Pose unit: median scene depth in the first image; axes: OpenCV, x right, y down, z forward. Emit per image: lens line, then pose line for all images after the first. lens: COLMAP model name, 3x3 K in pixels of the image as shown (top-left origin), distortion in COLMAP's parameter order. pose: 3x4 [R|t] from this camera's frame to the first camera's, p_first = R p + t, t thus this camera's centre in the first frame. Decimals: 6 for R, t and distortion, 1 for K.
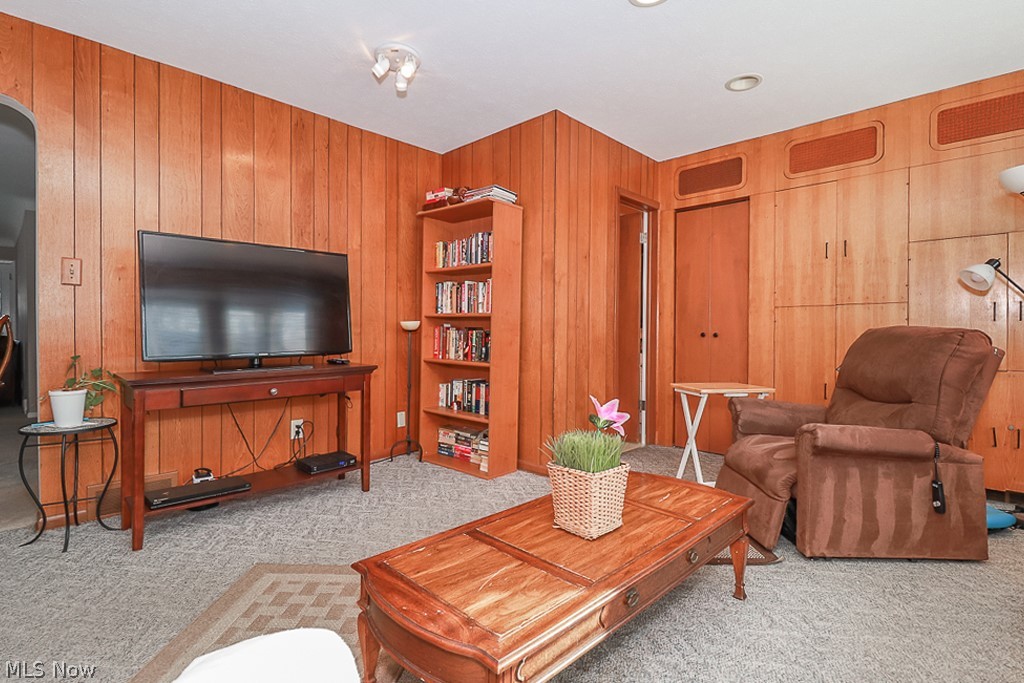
lens RADIAL K [[494.1, 0, 506.2], [0, 494.1, 341.4], [0, 0, 1]] dist [0.012125, -0.008779]
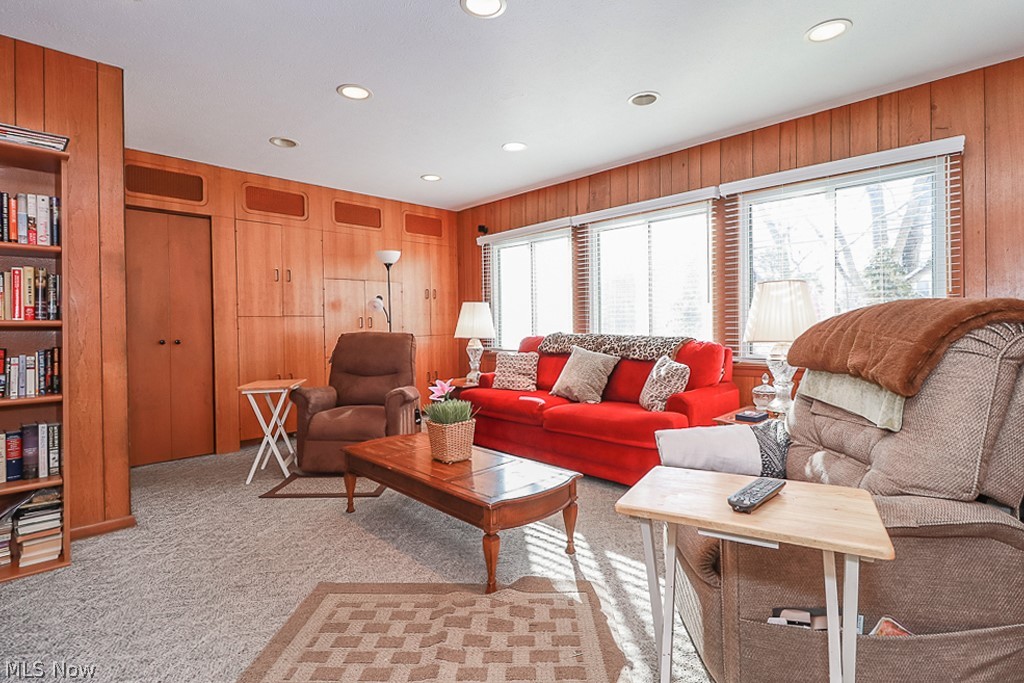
lens RADIAL K [[494.1, 0, 511.3], [0, 494.1, 331.1], [0, 0, 1]] dist [0.012125, -0.008779]
pose [[0.019253, -0.014214, 0.999714, -0.686438], [0.033672, 0.999341, 0.013560, -0.030997], [-0.999247, 0.033401, 0.019719, 0.353994]]
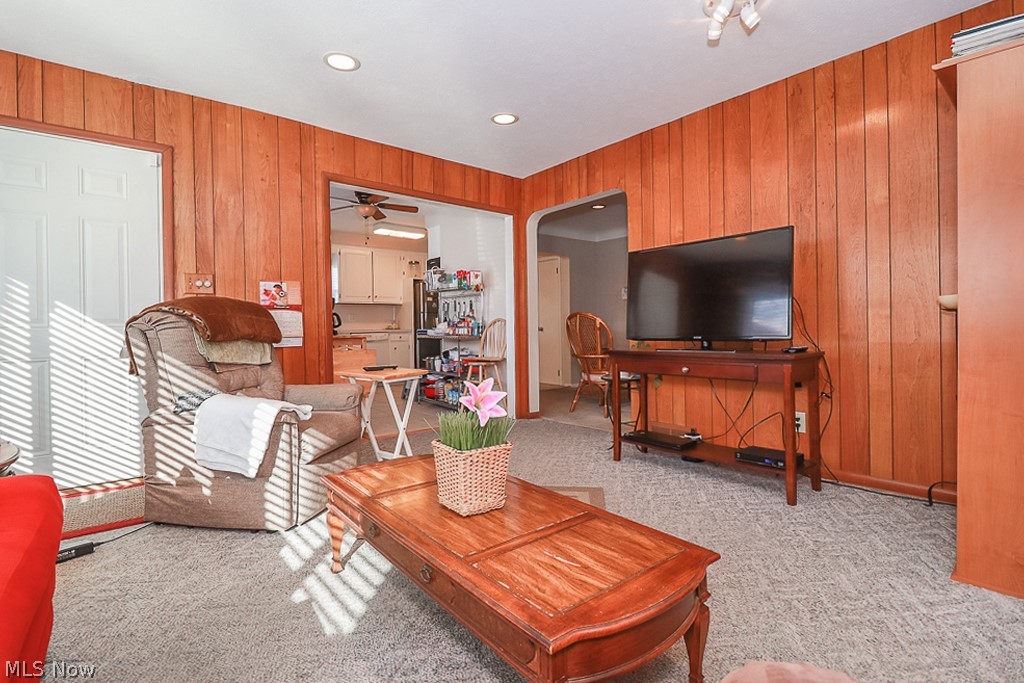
lens RADIAL K [[494.1, 0, 513.0], [0, 494.1, 331.8], [0, 0, 1]] dist [0.012125, -0.008779]
pose [[-0.110255, 0.006536, -0.993882, 0.542312], [-0.005950, 0.999956, 0.007236, 0.005707], [0.993886, 0.006711, -0.110211, 0.559007]]
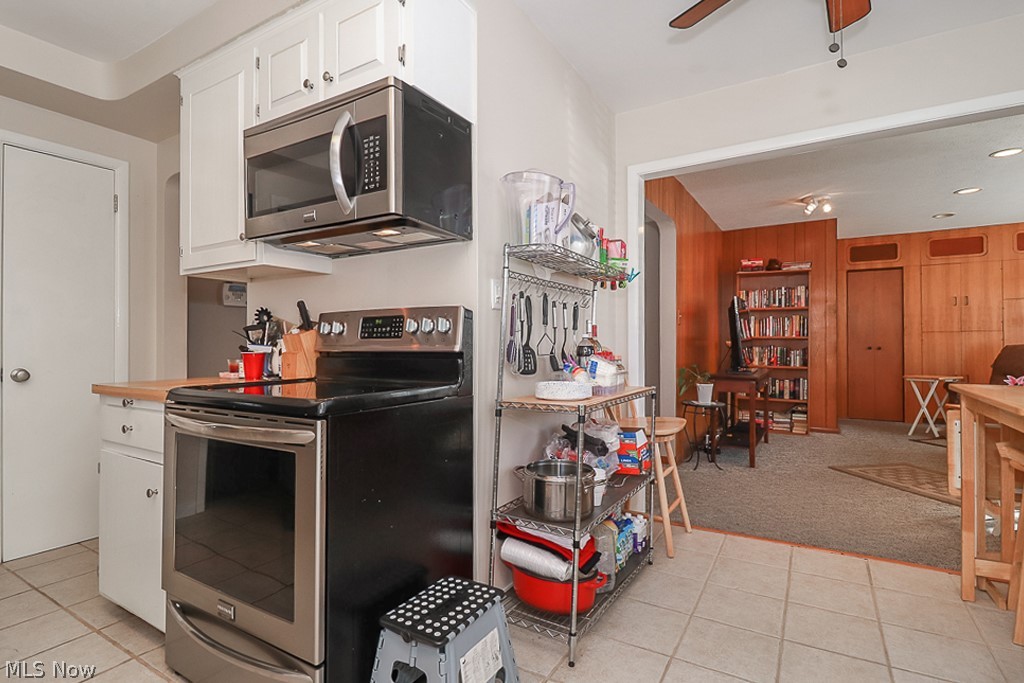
lens RADIAL K [[494.1, 0, 516.5], [0, 494.1, 342.2], [0, 0, 1]] dist [0.012125, -0.008779]
pose [[0.976133, -0.007666, 0.217040, -1.332397], [0.011922, 0.999761, -0.018308, -0.019860], [-0.216848, 0.020459, 0.975991, -0.423532]]
